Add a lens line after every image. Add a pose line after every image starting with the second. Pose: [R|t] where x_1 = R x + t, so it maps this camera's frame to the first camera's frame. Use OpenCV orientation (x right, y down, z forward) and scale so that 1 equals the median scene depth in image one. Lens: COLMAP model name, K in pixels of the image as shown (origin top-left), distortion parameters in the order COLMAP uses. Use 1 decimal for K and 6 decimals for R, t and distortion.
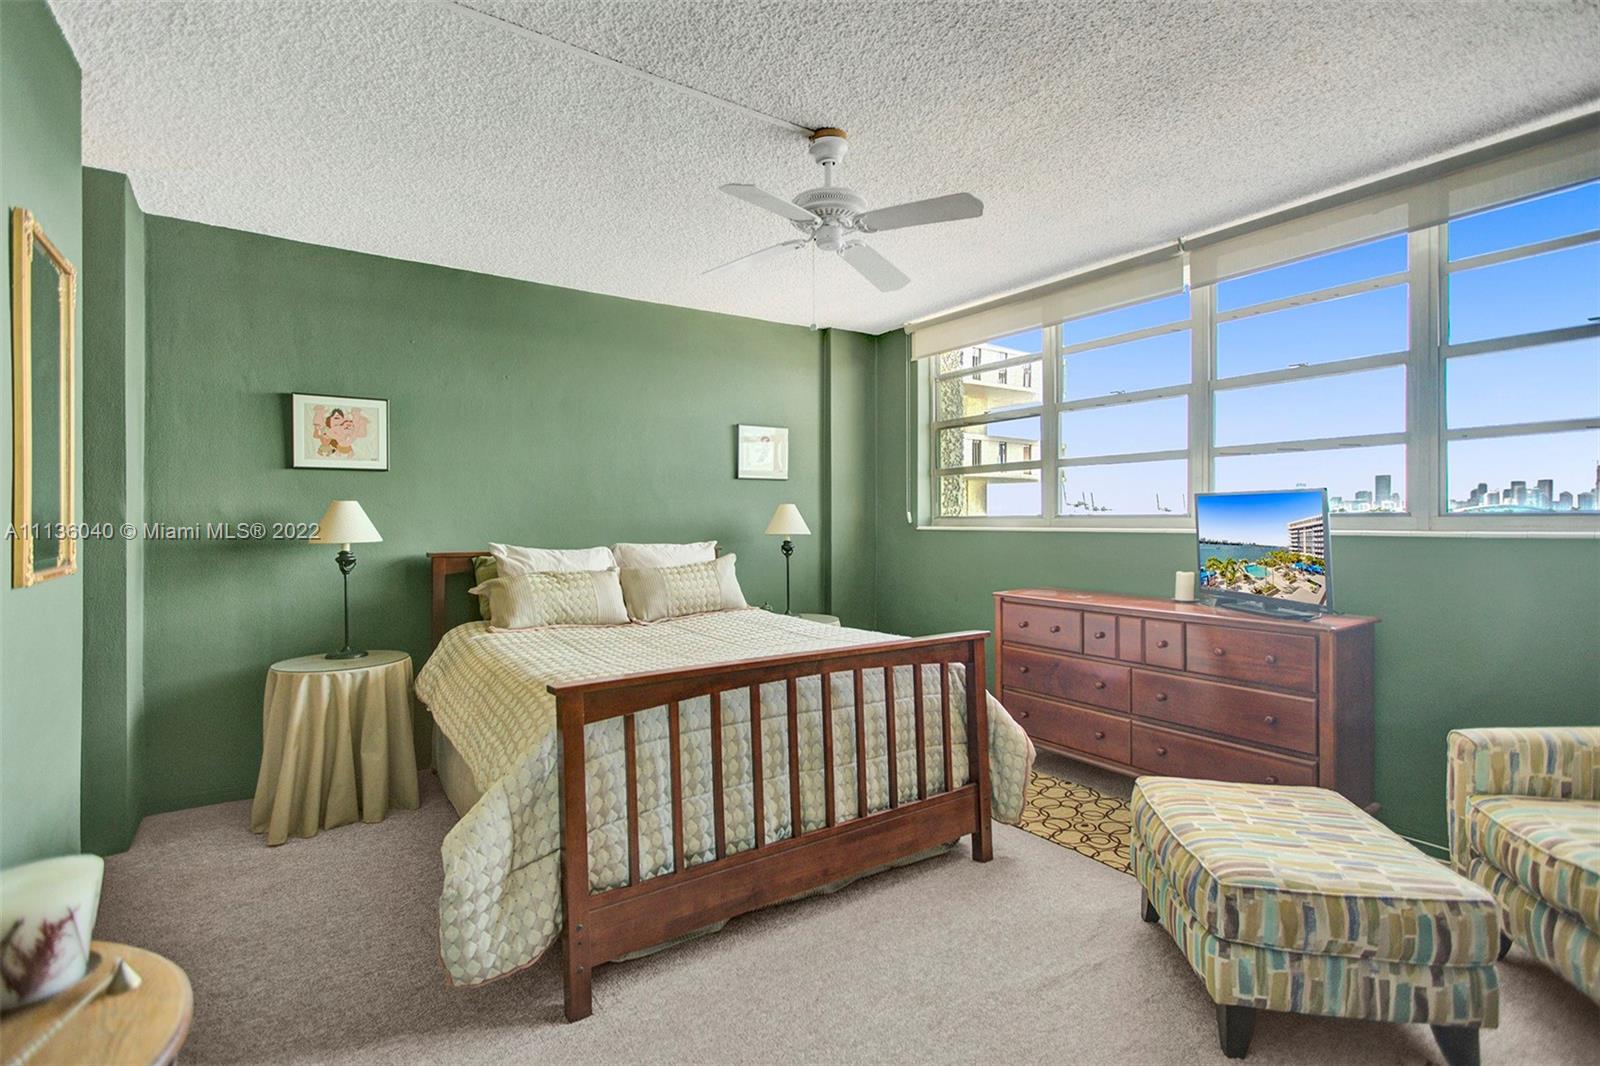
lens RADIAL K [[740.6, 0, 789.8], [0, 740.6, 522.9], [0, 0, 1]] dist [0.015064, 0.000921]
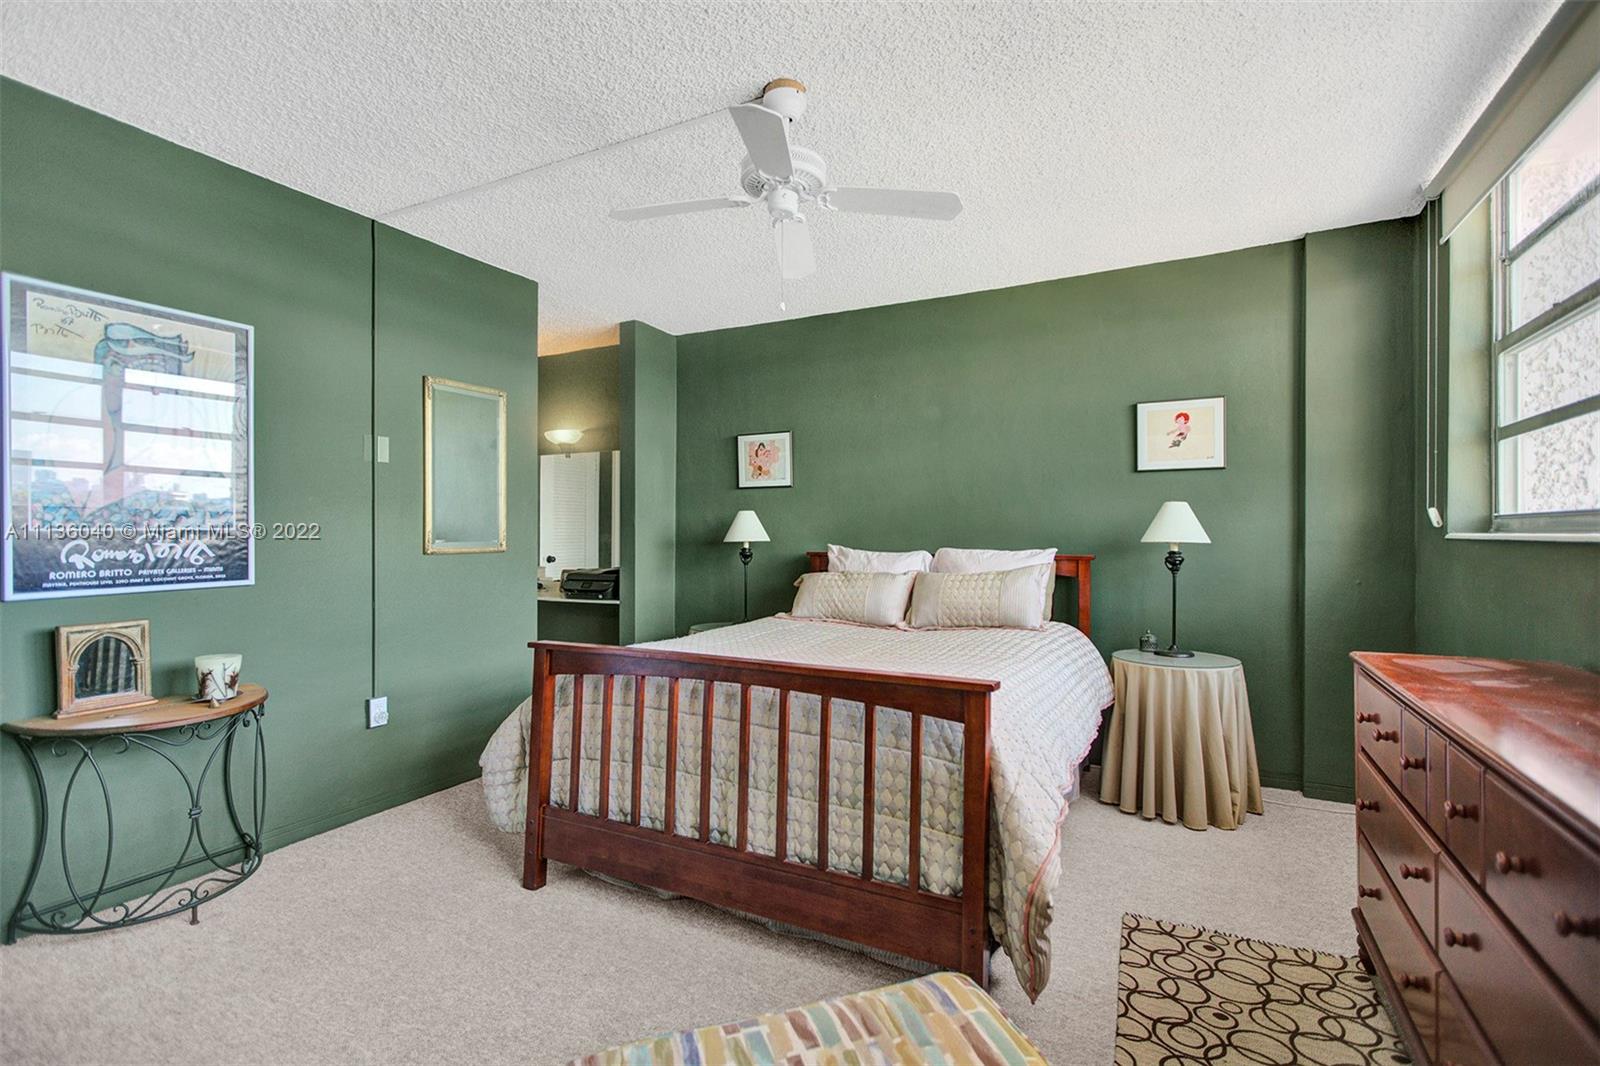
lens RADIAL K [[740.6, 0, 794.4], [0, 740.6, 522.9], [0, 0, 1]] dist [0.015064, 0.000921]
pose [[0.485781, -0.003059, -0.874075, 0.592641], [0.000445, 0.999995, -0.003252, -0.002798], [0.874080, 0.001191, 0.485780, 0.388884]]
